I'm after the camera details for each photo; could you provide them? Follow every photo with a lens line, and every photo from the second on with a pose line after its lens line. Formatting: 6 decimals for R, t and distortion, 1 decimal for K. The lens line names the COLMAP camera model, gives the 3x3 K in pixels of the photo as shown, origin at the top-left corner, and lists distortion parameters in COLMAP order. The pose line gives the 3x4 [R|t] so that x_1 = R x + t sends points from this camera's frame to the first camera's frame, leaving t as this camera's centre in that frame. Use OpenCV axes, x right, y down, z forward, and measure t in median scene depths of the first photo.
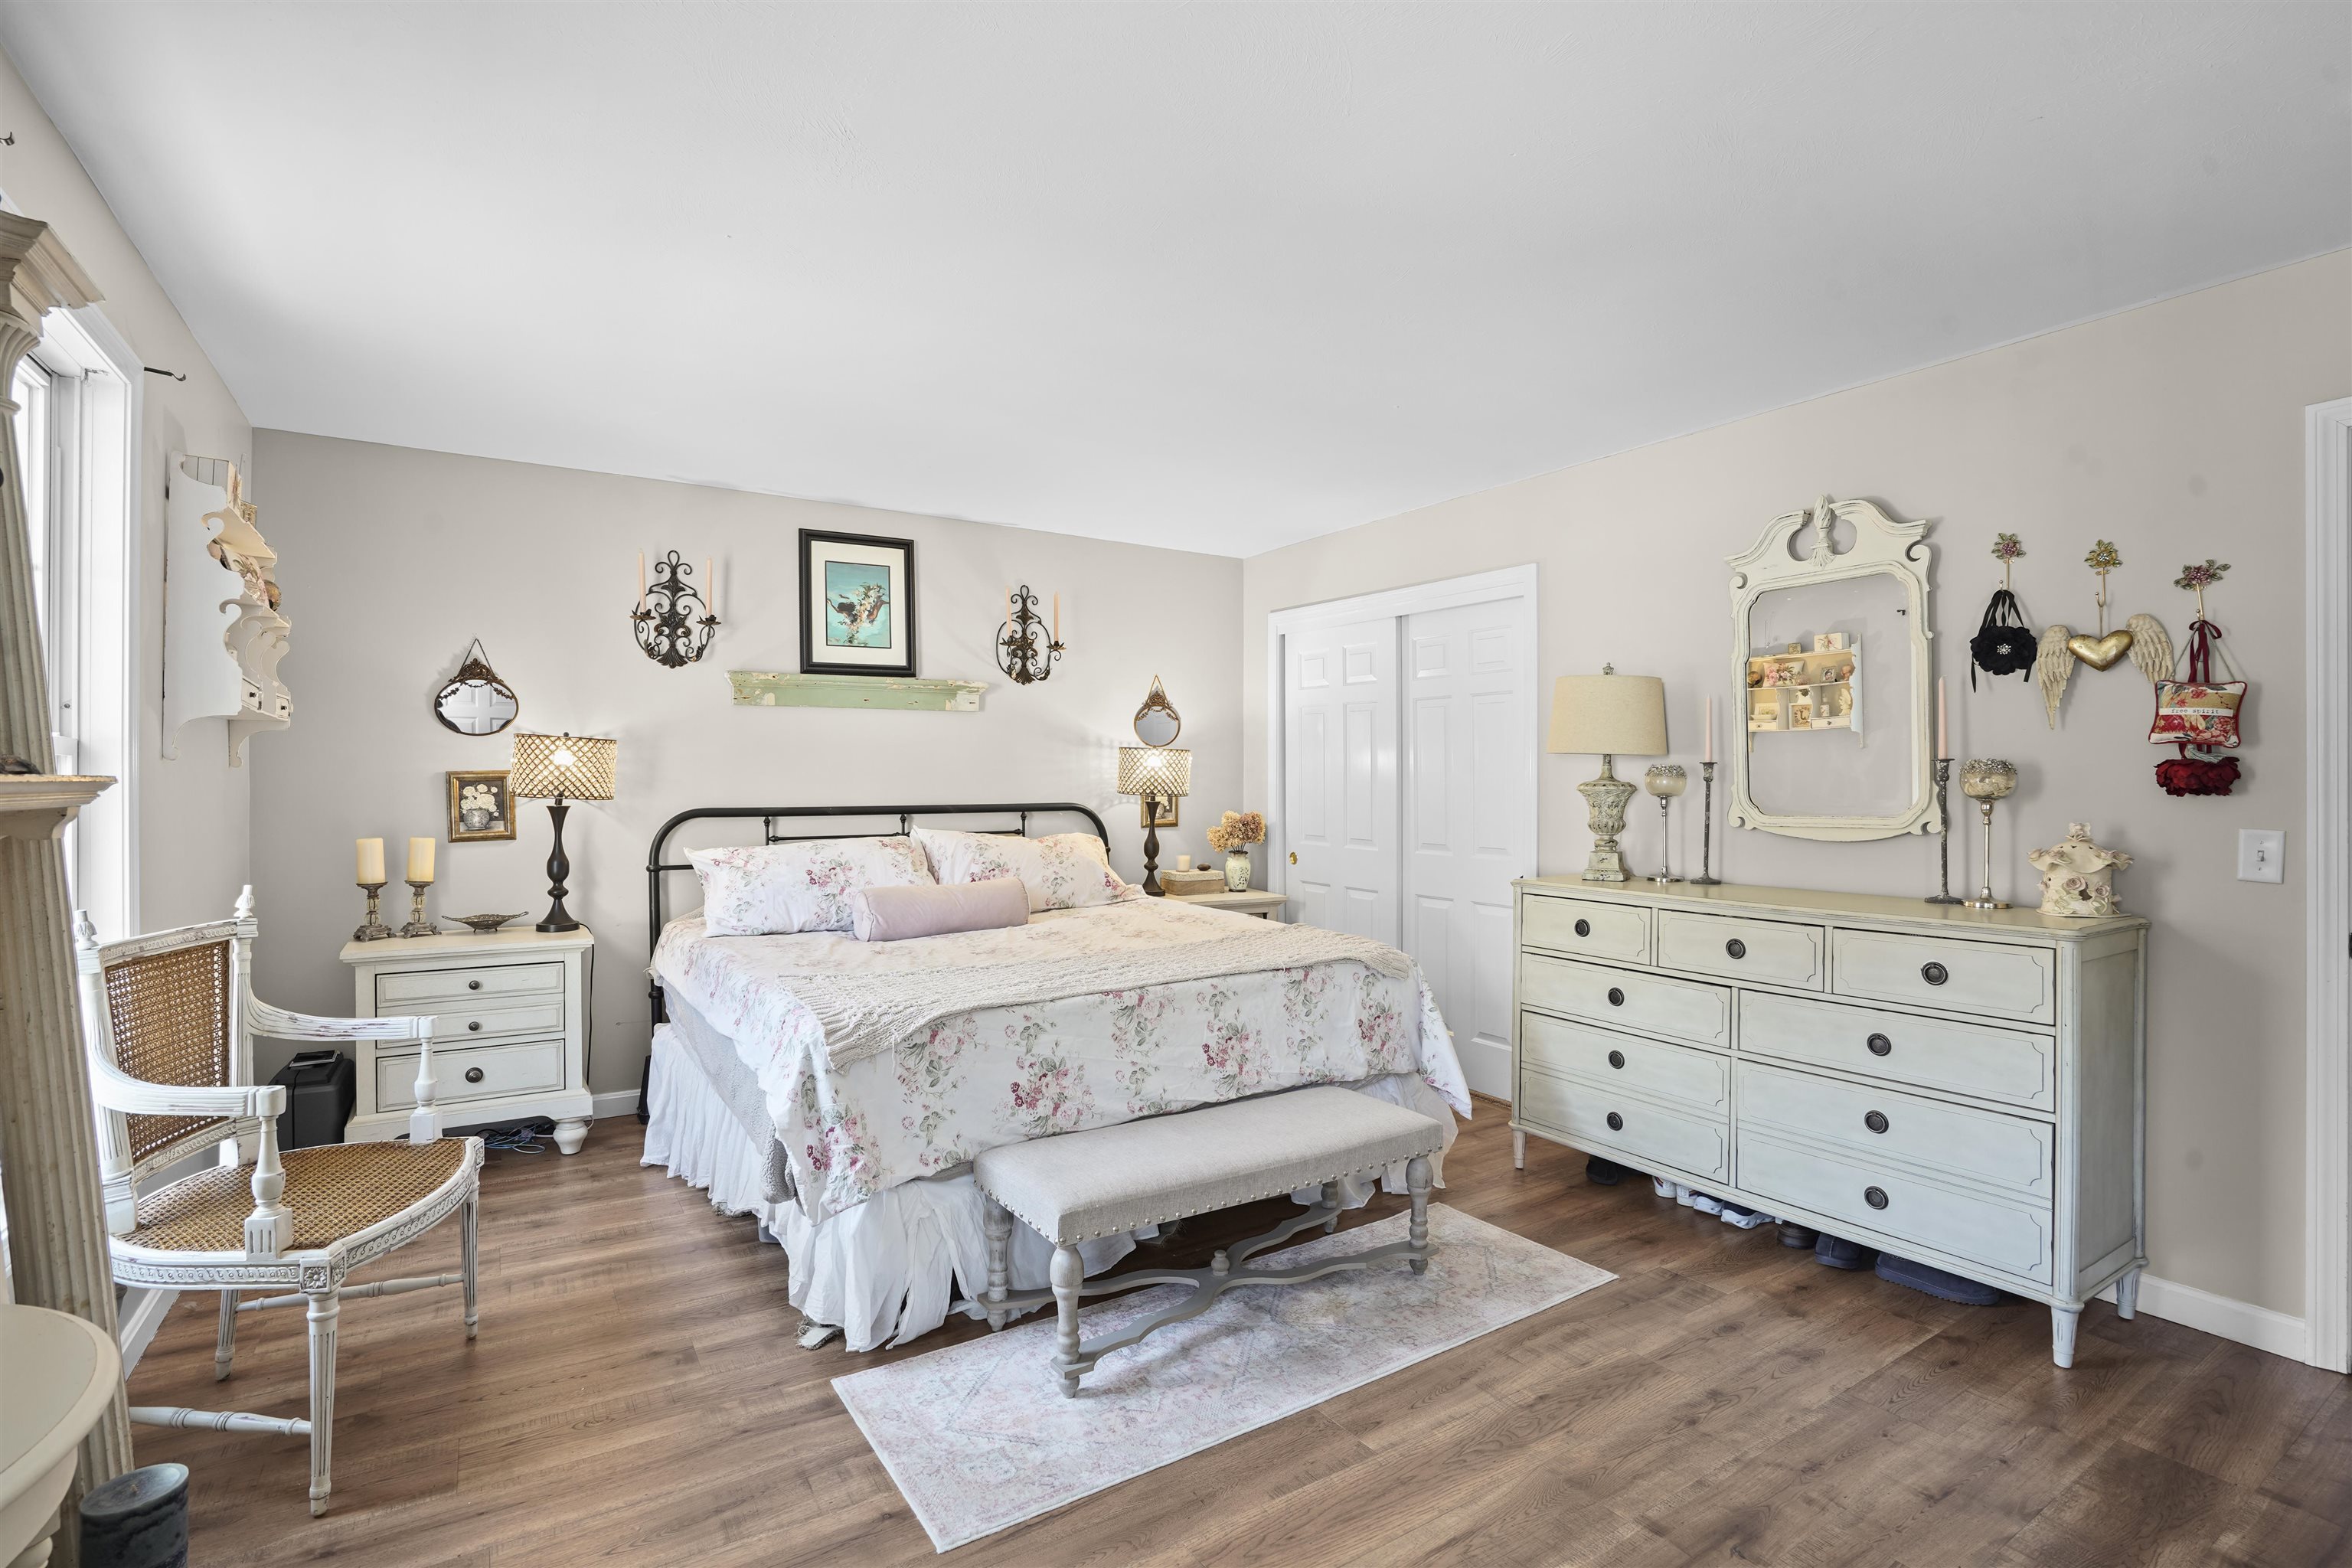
lens RADIAL K [[1095.0, 0, 1175.1], [0, 1095.0, 788.7], [0, 0, 1]] dist [-0.040344, 0.001559]
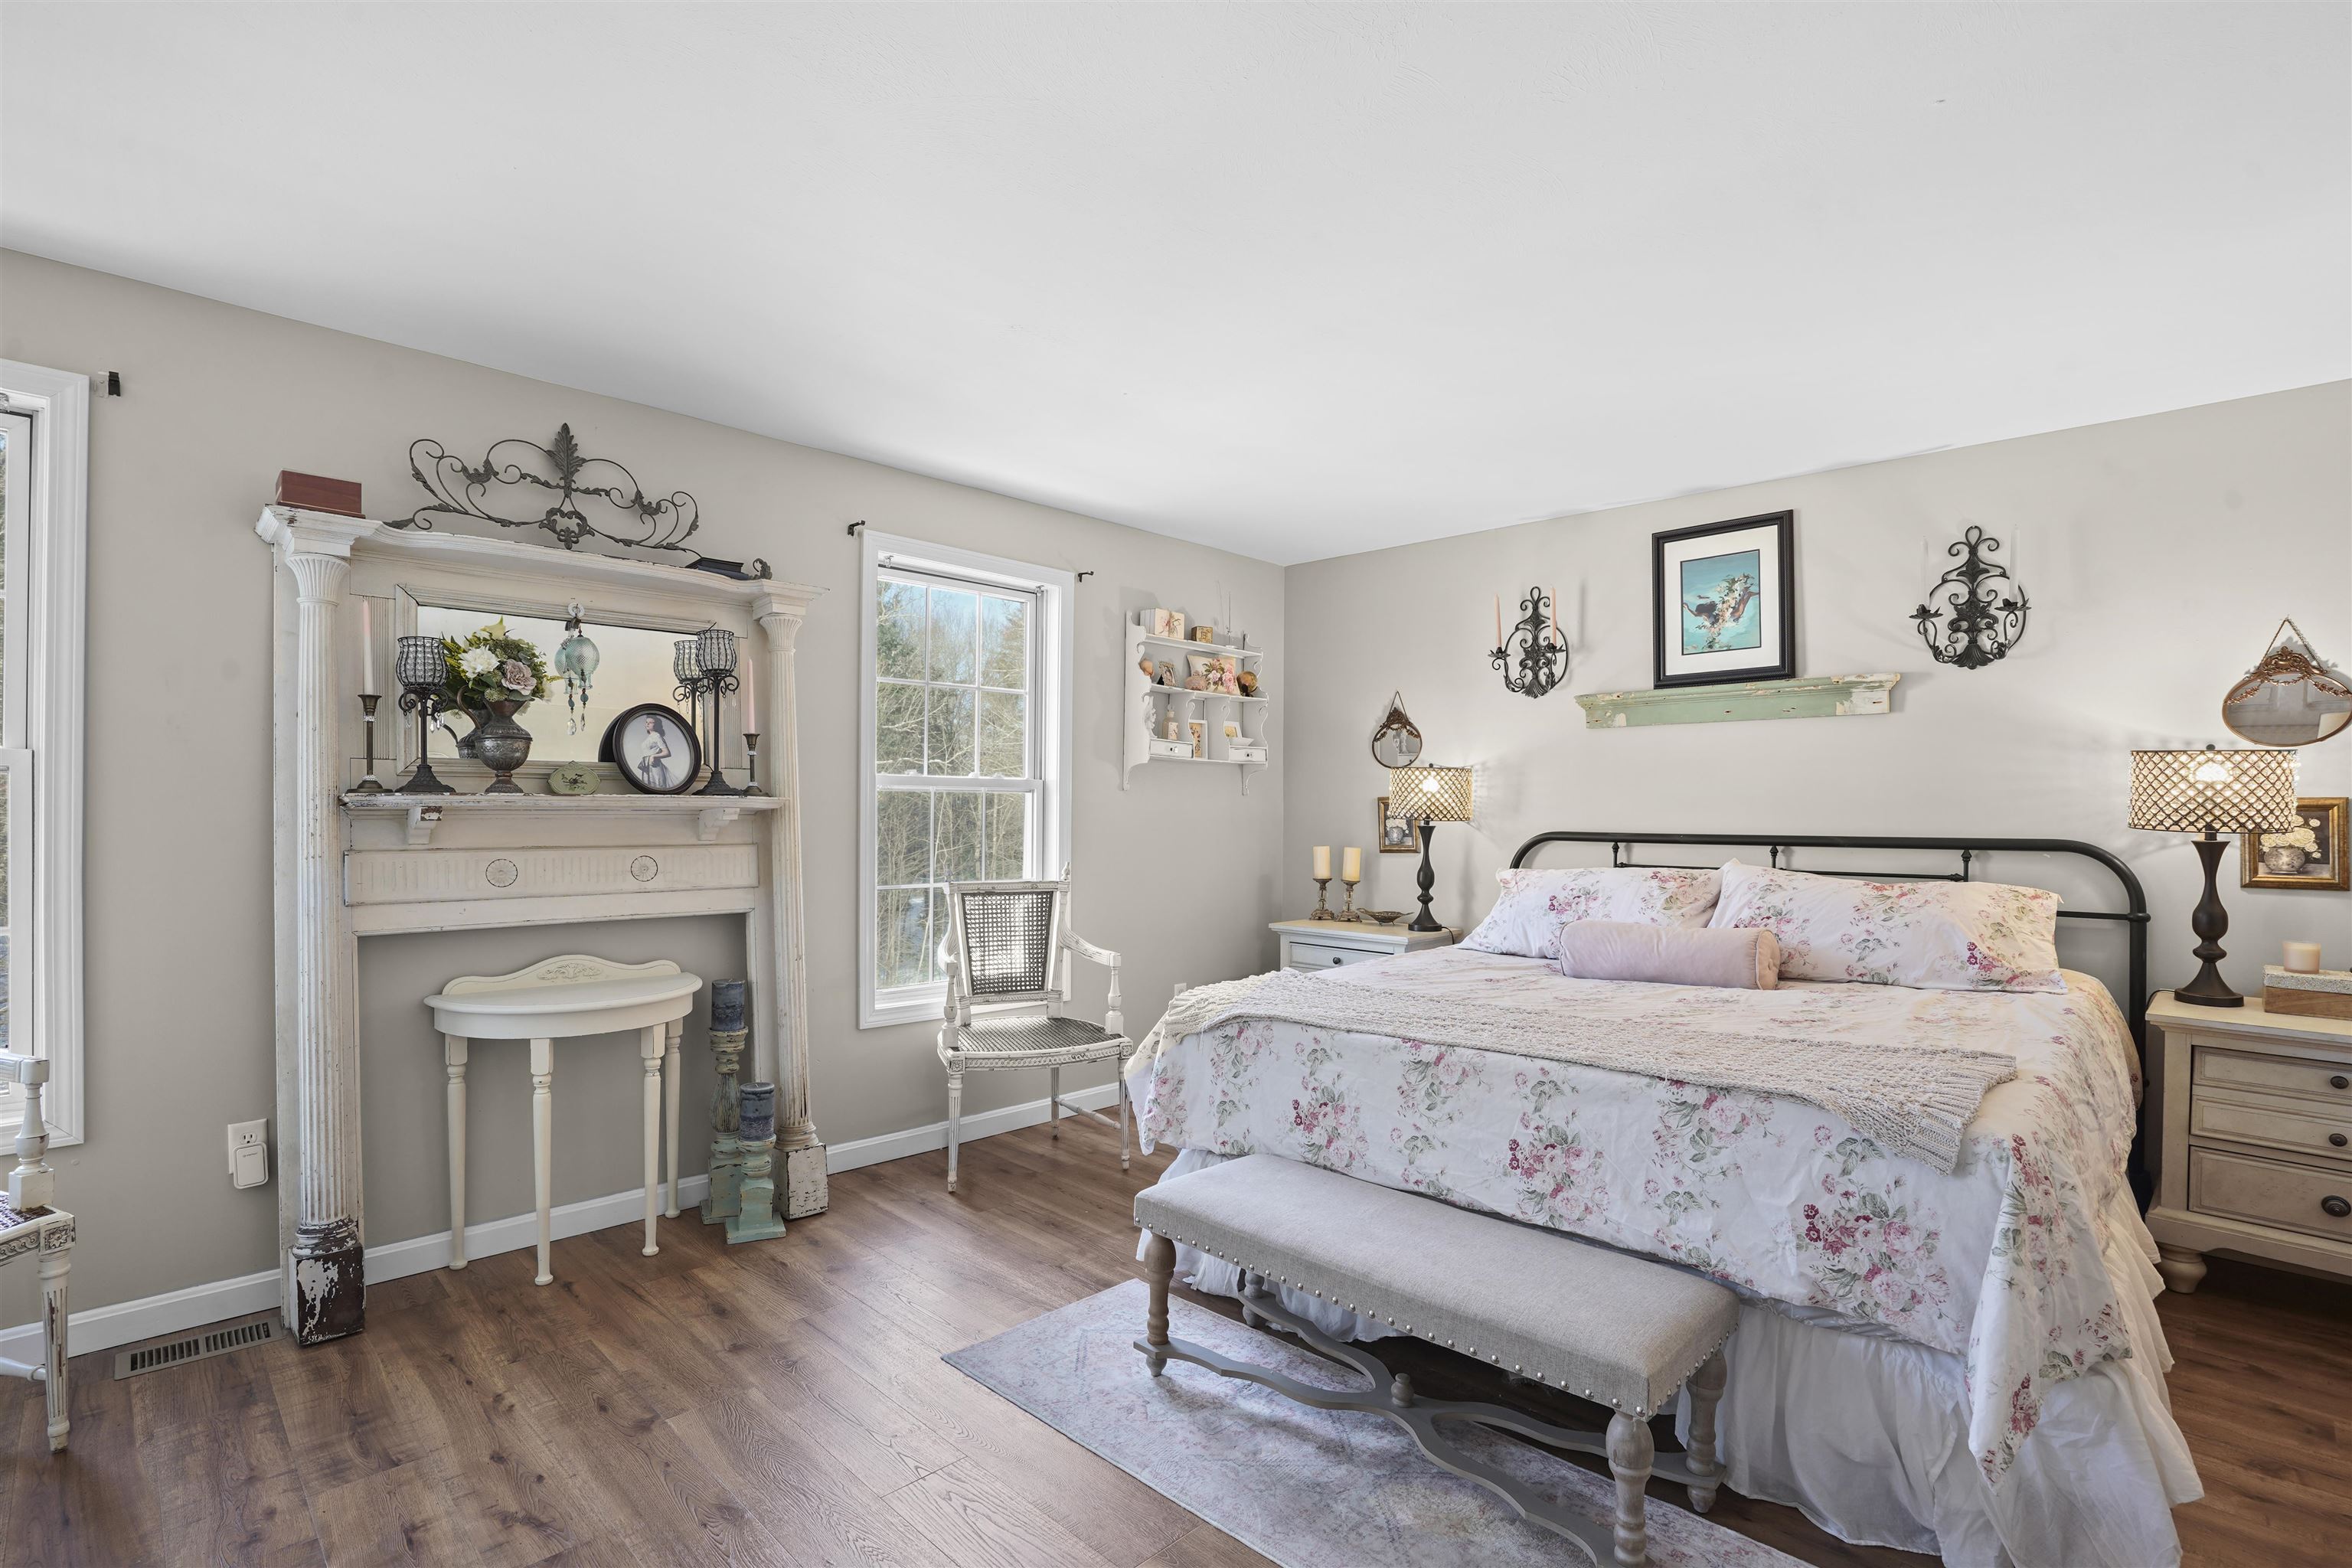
lens RADIAL K [[1151.8, 0, 1180.7], [0, 1151.8, 801.1], [0, 0, 1]] dist [-0.028482, 0.000733]
pose [[0.220302, -0.003583, -0.975425, 0.555730], [-0.011749, 0.999911, -0.006327, 0.000418], [0.975361, 0.012854, 0.220241, 0.421047]]
